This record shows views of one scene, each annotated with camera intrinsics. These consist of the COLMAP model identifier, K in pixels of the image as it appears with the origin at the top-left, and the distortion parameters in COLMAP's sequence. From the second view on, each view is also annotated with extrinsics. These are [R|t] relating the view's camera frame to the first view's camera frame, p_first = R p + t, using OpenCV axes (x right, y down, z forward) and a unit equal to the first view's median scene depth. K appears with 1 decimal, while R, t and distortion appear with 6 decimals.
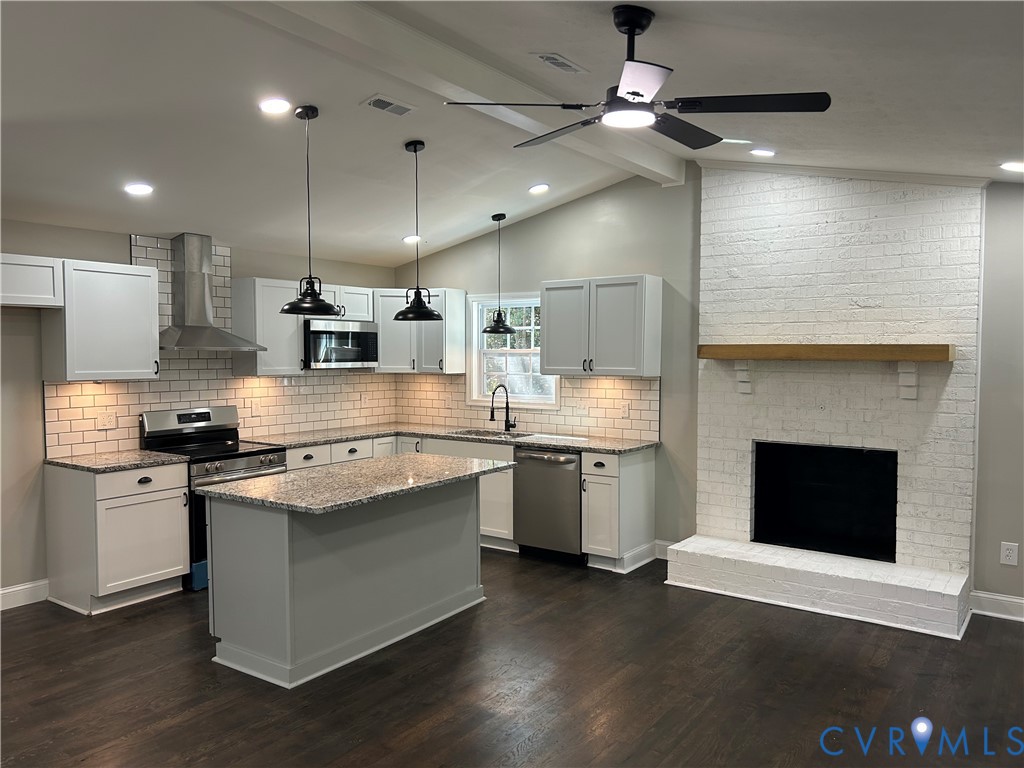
lens RADIAL K [[769.3, 0, 511.4], [0, 769.3, 395.1], [0, 0, 1]] dist [0.064644, -0.066690]
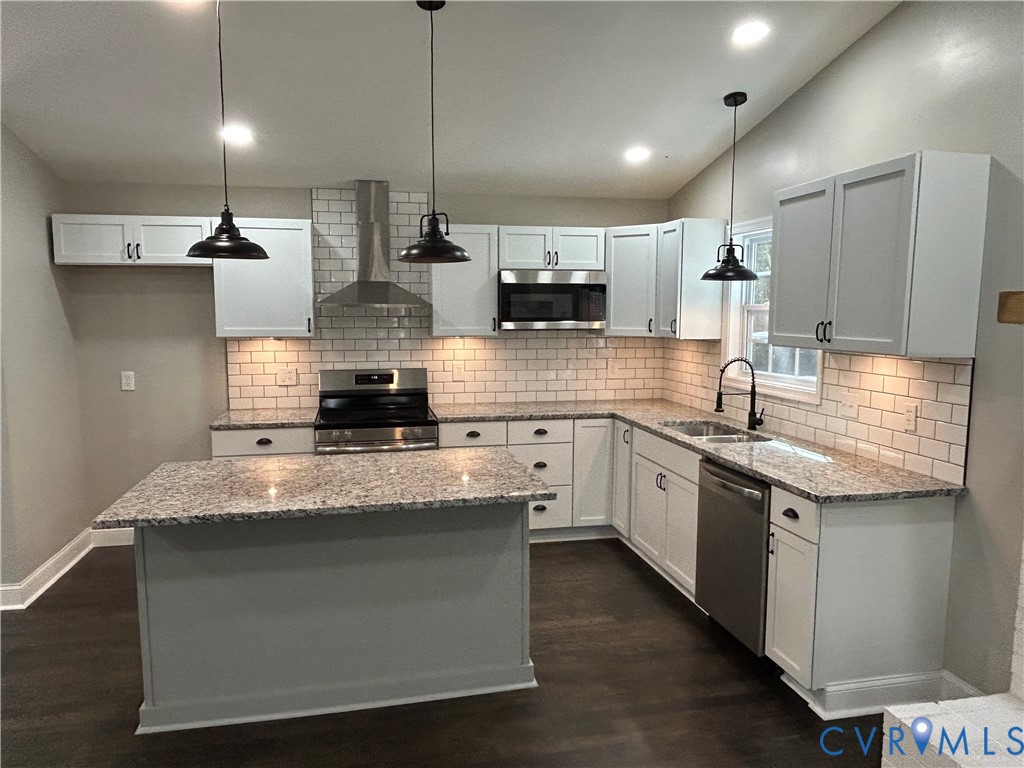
lens RADIAL K [[710.9, 0, 503.1], [0, 710.9, 385.7], [0, 0, 1]] dist [0.015968, -0.033015]
pose [[0.731924, 0.072777, -0.677489, 0.289102], [-0.039698, 0.997145, 0.064227, -0.024239], [0.680229, -0.020114, 0.732724, 0.468366]]
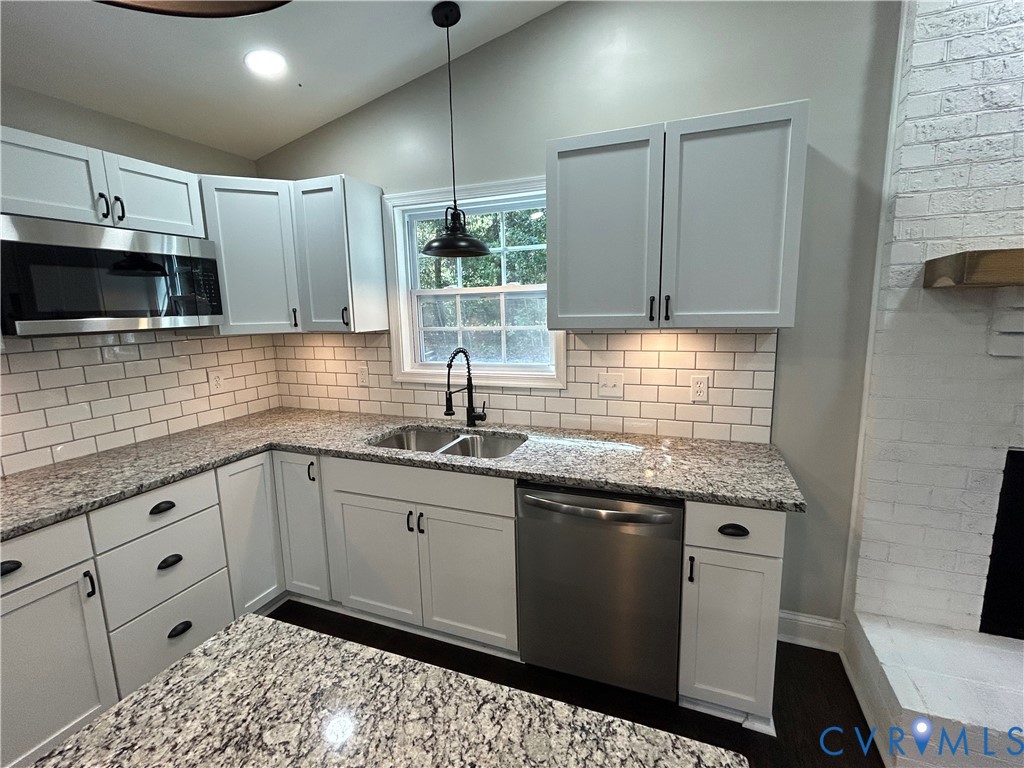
lens RADIAL K [[465.3, 0, 509.8], [0, 465.3, 382.1], [0, 0, 1]] dist [-0.002070, 0.001272]
pose [[0.970053, -0.062569, 0.234697, -0.068113], [0.038164, 0.993513, 0.107128, -0.027997], [-0.239877, -0.094963, 0.966147, 0.745503]]
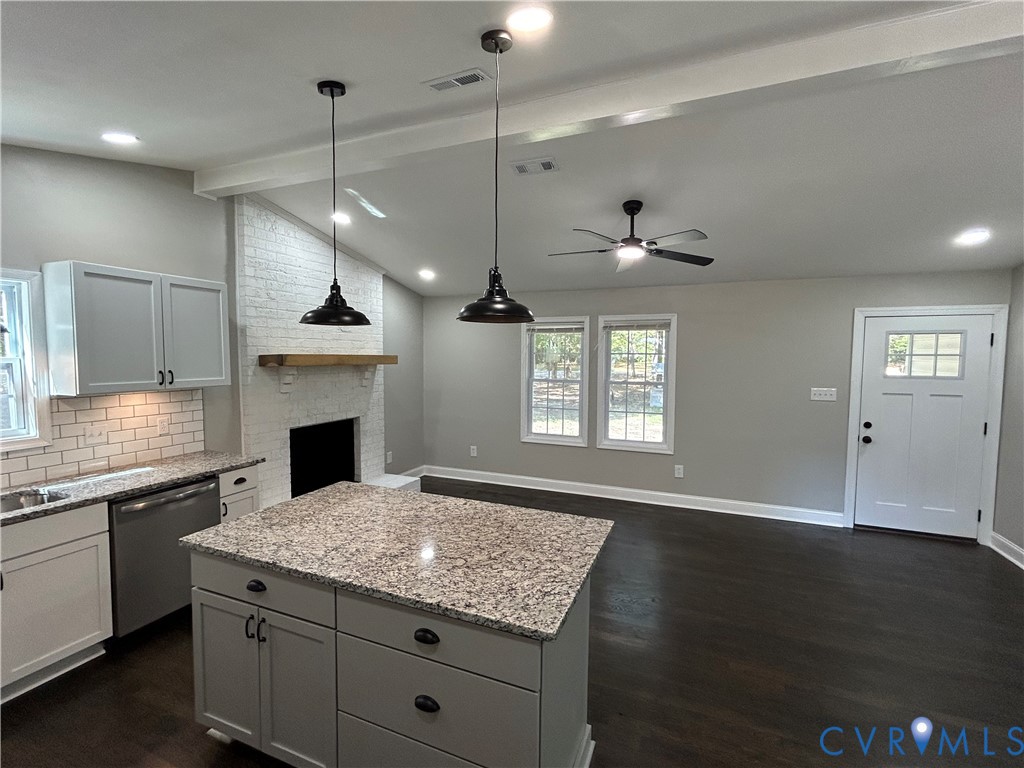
lens RADIAL K [[465.3, 0, 511.4], [0, 465.3, 383.0], [0, 0, 1]] dist [-0.002070, 0.001272]
pose [[-0.218272, -0.061996, 0.973917, -0.488256], [0.049129, 0.996017, 0.074414, -0.053267], [-0.974651, 0.064090, -0.214357, 0.756995]]
